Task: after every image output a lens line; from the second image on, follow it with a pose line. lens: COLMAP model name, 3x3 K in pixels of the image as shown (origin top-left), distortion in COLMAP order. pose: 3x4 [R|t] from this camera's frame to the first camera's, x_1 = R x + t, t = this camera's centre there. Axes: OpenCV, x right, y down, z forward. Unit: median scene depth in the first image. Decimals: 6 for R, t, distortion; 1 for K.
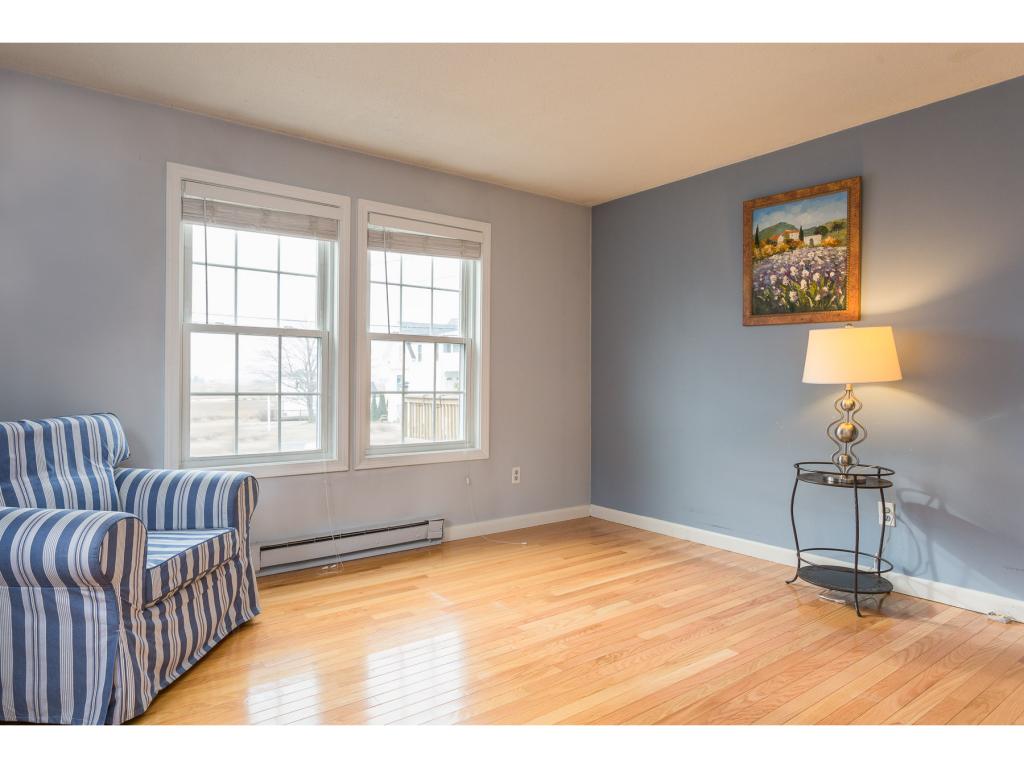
lens RADIAL K [[618.1, 0, 507.0], [0, 618.1, 380.9], [0, 0, 1]] dist [-0.006703, 0.008893]
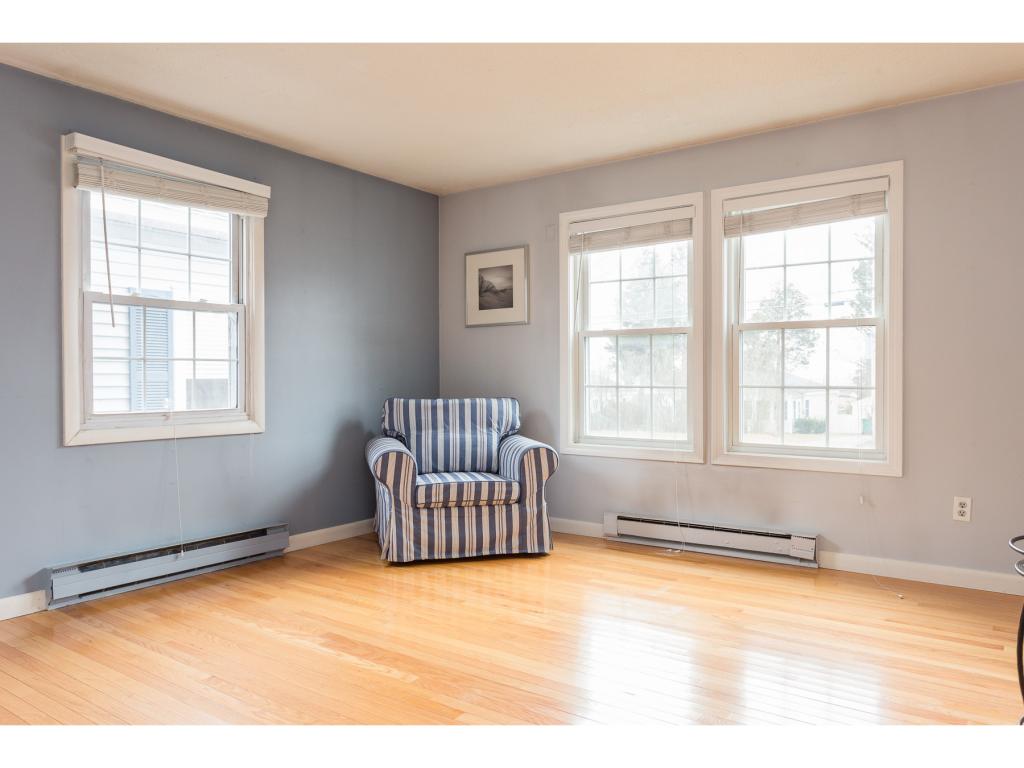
lens RADIAL K [[742.2, 0, 502.9], [0, 742.2, 385.7], [0, 0, 1]] dist [0.002909, -0.011784]
pose [[0.305560, 0.009402, -0.952126, 0.799597], [0.008701, 0.999882, 0.012666, -0.000315], [0.952133, -0.012155, 0.305443, 0.320641]]
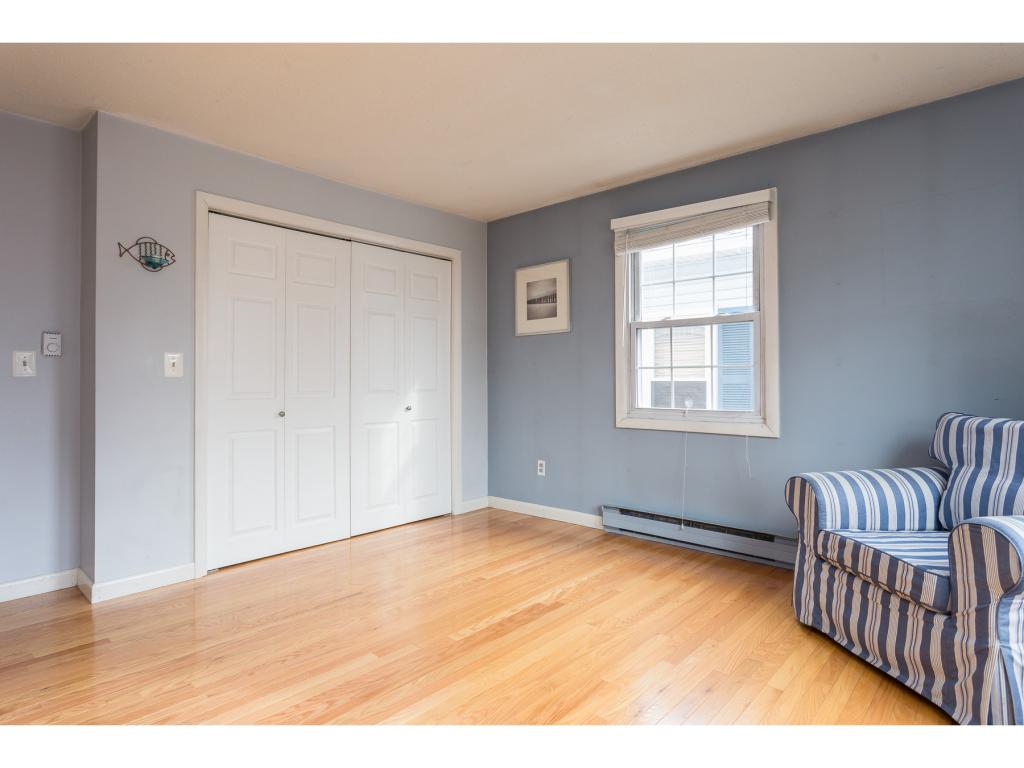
lens RADIAL K [[579.9, 0, 512.2], [0, 579.9, 377.6], [0, 0, 1]] dist [0.024734, 0.000573]
pose [[-0.981519, -0.001427, -0.191361, 0.151060], [0.000970, 0.999922, -0.012432, 0.002201], [0.191363, -0.012388, -0.981441, 1.127369]]
